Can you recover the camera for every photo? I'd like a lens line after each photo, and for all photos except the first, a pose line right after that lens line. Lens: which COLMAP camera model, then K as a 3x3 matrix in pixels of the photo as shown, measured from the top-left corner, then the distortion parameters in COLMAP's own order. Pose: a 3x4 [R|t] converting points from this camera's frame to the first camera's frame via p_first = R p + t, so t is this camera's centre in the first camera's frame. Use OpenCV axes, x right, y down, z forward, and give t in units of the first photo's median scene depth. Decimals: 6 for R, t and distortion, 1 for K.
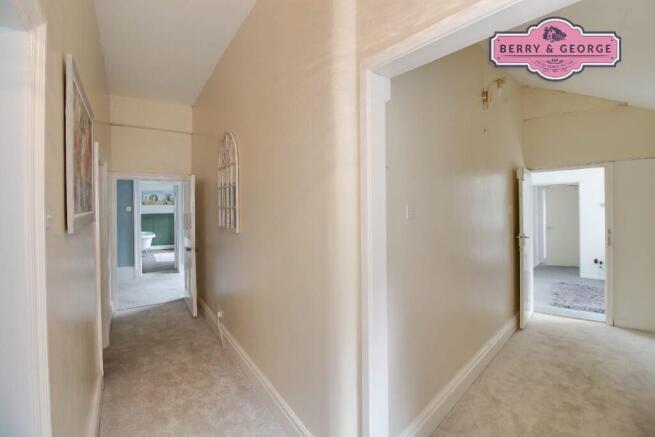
lens RADIAL K [[308.7, 0, 327.3], [0, 308.7, 212.1], [0, 0, 1]] dist [-0.000304, -0.000660]
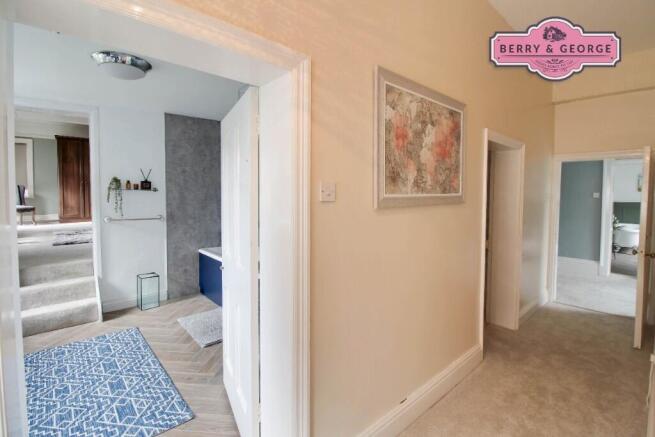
lens RADIAL K [[308.7, 0, 334.9], [0, 308.7, 207.7], [0, 0, 1]] dist [-0.000304, -0.000660]
pose [[0.183218, 0.053324, -0.981625, 0.132994], [-0.024579, 0.998464, 0.049651, 0.000932], [0.982765, 0.015030, 0.184247, 0.202281]]
